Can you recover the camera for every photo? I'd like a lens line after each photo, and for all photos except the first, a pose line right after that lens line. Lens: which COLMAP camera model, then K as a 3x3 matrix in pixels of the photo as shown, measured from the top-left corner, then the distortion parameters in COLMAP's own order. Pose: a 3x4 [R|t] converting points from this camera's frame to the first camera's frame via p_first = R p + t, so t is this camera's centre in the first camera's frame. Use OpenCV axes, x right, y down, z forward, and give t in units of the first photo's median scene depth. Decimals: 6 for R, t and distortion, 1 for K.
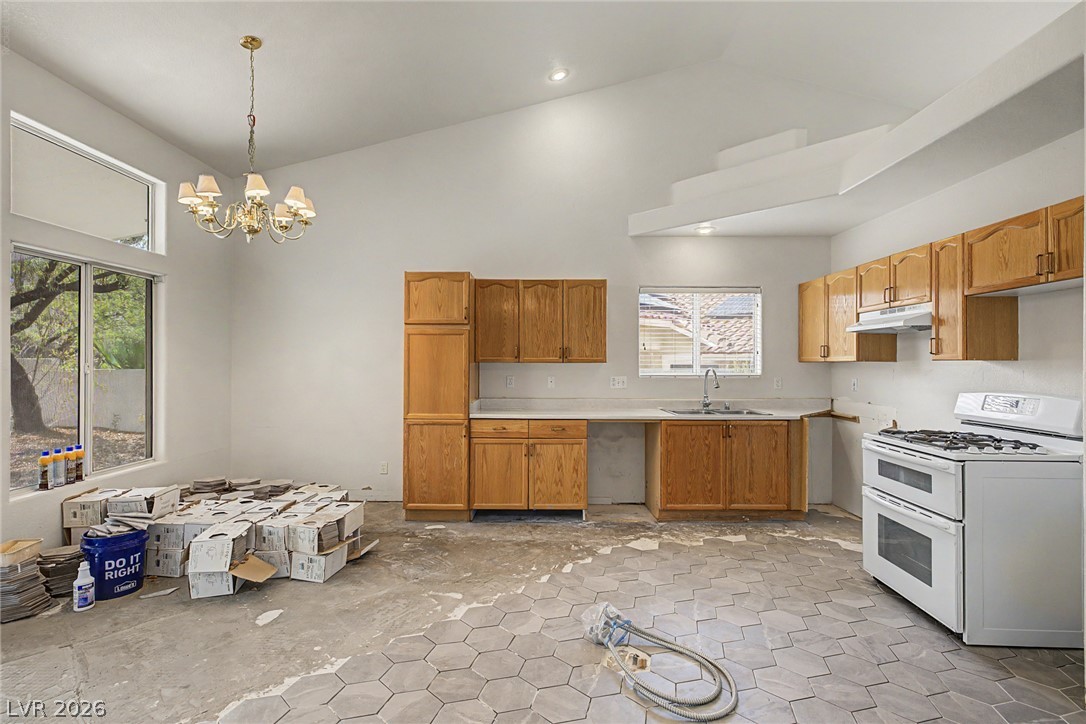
lens RADIAL K [[512.1, 0, 540.5], [0, 512.1, 362.7], [0, 0, 1]] dist [0.002852, -0.000302]
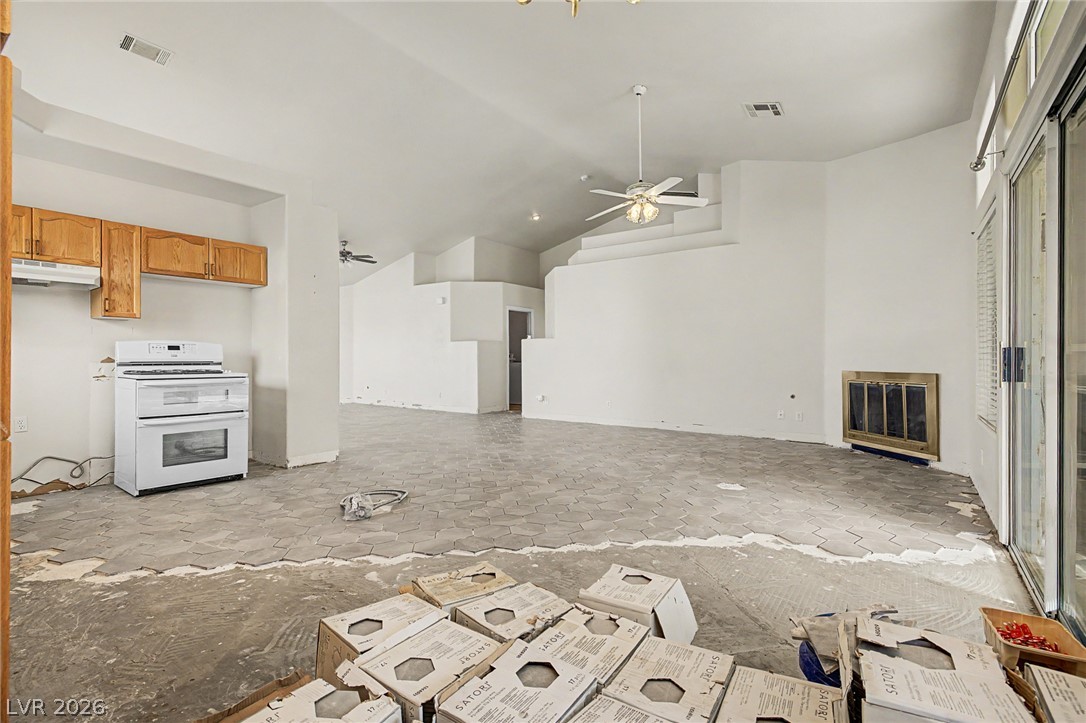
lens RADIAL K [[512.1, 0, 550.2], [0, 512.1, 359.5], [0, 0, 1]] dist [0.002852, -0.000302]
pose [[-0.816385, -0.000727, 0.577508, -0.609324], [-0.002132, 0.999996, -0.001754, 0.074423], [-0.577505, -0.002663, -0.816383, 1.050064]]
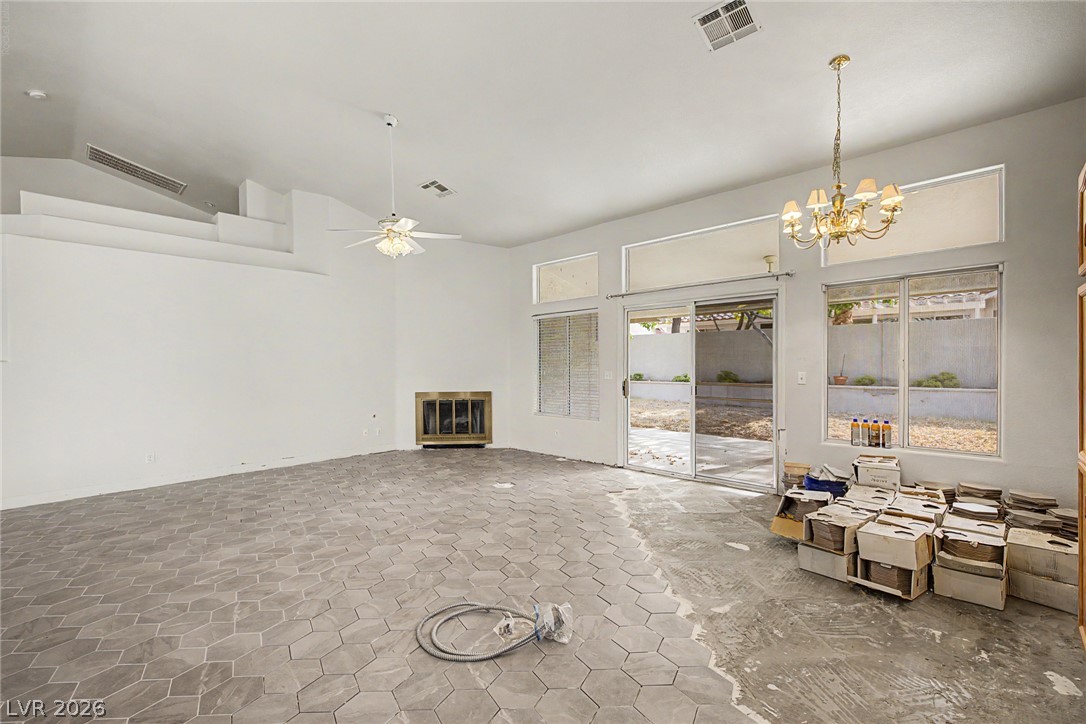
lens RADIAL K [[458.0, 0, 531.7], [0, 458.0, 375.8], [0, 0, 1]] dist [0.008720, -0.002469]
pose [[-0.694264, 0.022913, -0.719356, 0.455683], [0.011069, 0.999715, 0.021160, 0.008880], [0.719635, 0.006728, -0.694320, 0.924114]]
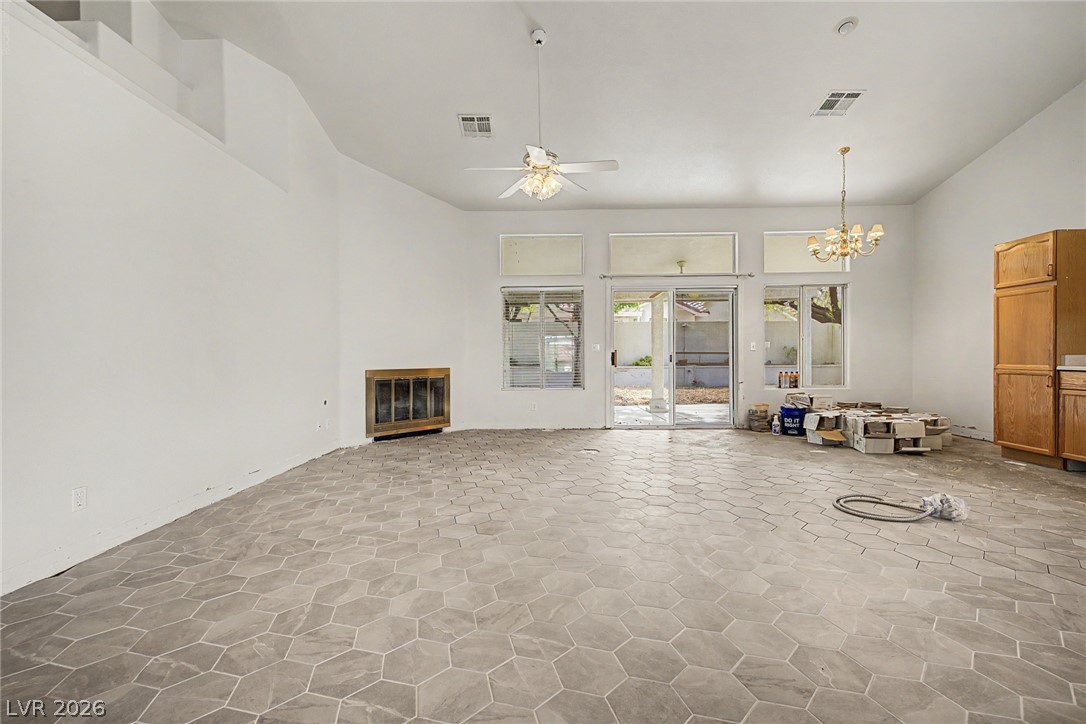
lens RADIAL K [[458.0, 0, 534.7], [0, 458.0, 360.1], [0, 0, 1]] dist [0.008720, -0.002469]
pose [[-0.017502, 0.004871, -0.999835, 0.827892], [0.011069, 0.999928, 0.004678, 0.072709], [0.999786, -0.010986, -0.017555, -0.051038]]
